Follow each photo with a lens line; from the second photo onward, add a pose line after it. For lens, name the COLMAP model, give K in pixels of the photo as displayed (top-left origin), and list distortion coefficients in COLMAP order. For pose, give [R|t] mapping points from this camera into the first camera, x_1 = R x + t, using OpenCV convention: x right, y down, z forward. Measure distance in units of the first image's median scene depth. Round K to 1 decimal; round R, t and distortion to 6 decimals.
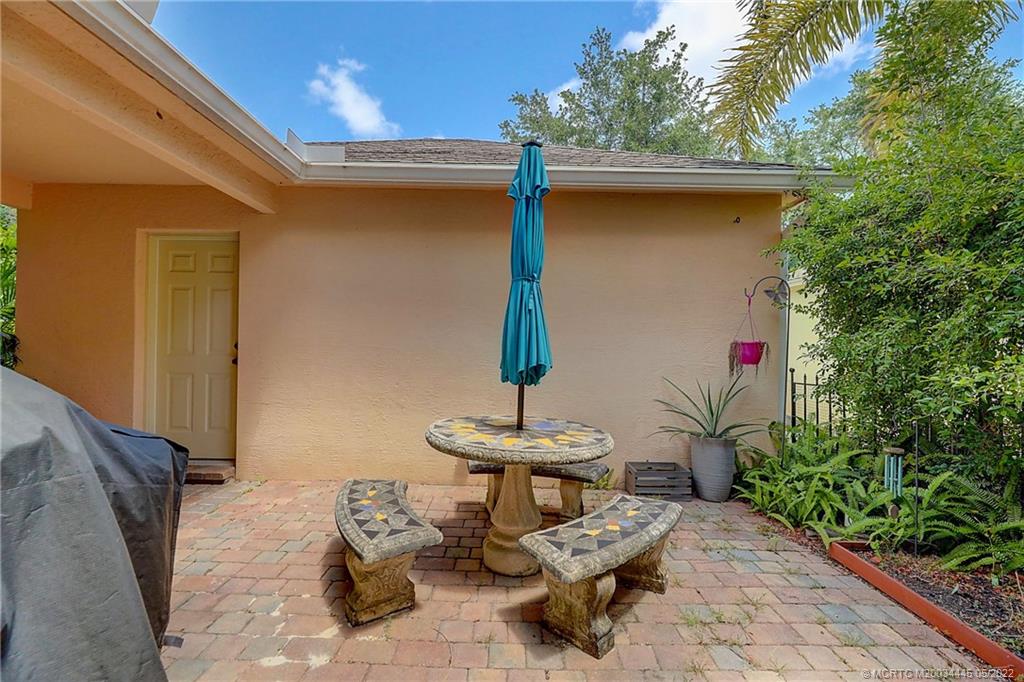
lens RADIAL K [[456.7, 0, 512.0], [0, 456.7, 341.0], [0, 0, 1]] dist [-0.001390, -0.000625]
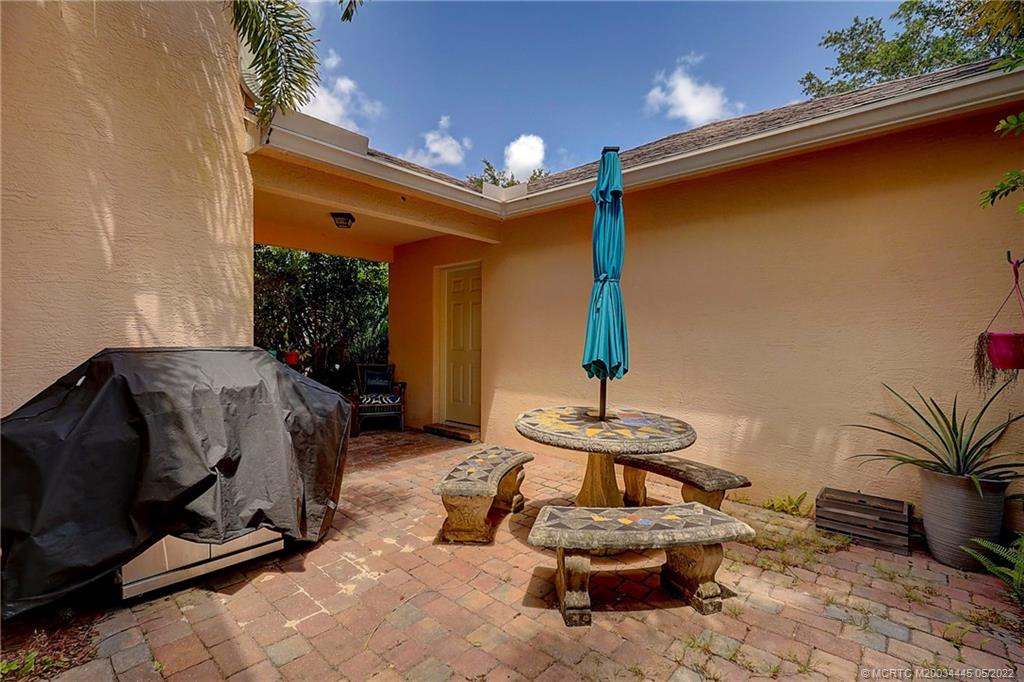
lens RADIAL K [[456.7, 0, 512.0], [0, 456.7, 341.0], [0, 0, 1]] dist [-0.001390, -0.000625]
pose [[0.747316, -0.008512, -0.664415, 0.562100], [0.010713, 0.999942, -0.000761, 0.005124], [0.664383, -0.006549, 0.747364, 0.060871]]
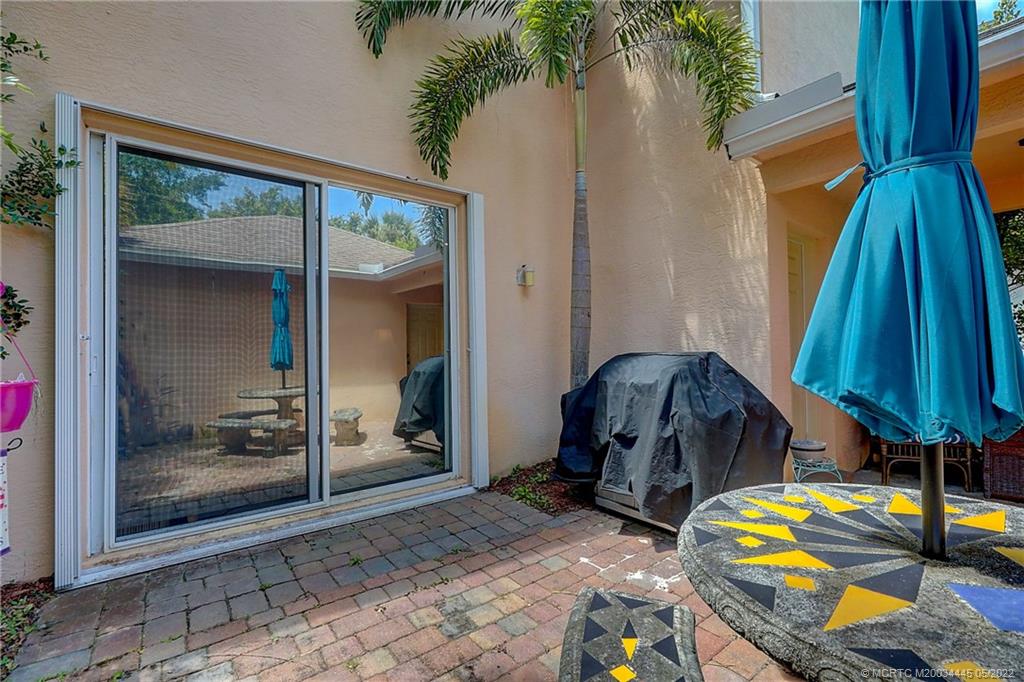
lens RADIAL K [[456.7, 0, 512.0], [0, 456.7, 341.0], [0, 0, 1]] dist [-0.001390, -0.000625]
pose [[-0.799345, -0.016610, -0.600643, 0.523902], [0.009140, 0.999166, -0.039793, 0.024616], [0.600803, -0.037298, -0.798526, 1.083438]]
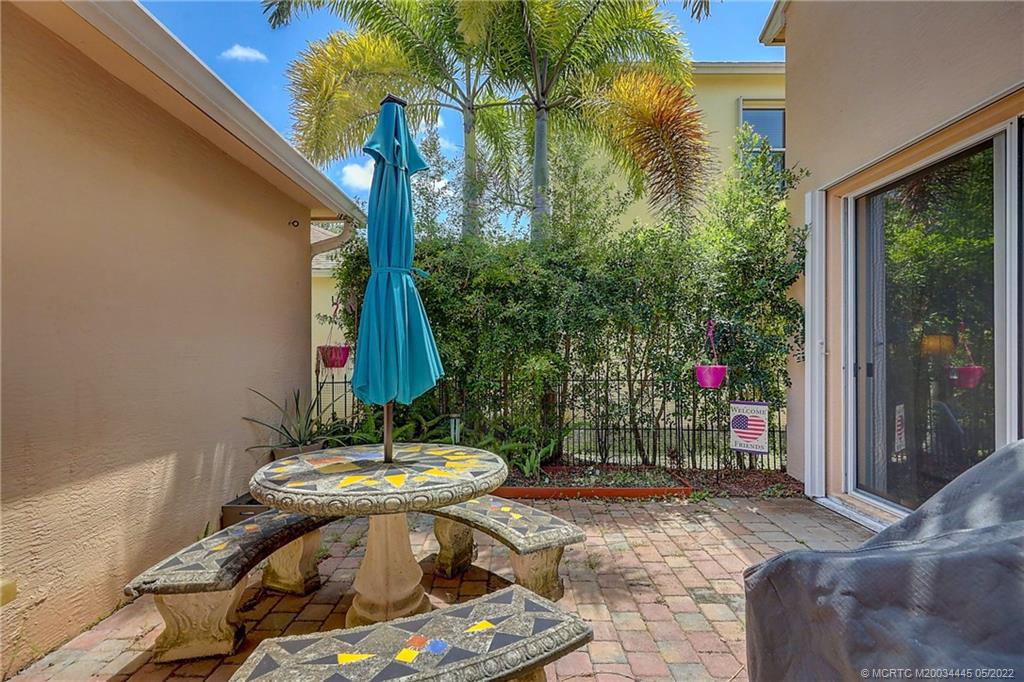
lens RADIAL K [[456.4, 0, 508.7], [0, 456.4, 348.4], [0, 0, 1]] dist [0.029133, -0.000084]
pose [[0.025711, -0.008657, 0.999632, -0.756941], [-0.007043, 0.999936, 0.008841, -0.013514], [-0.999645, -0.007268, 0.025648, 0.762903]]
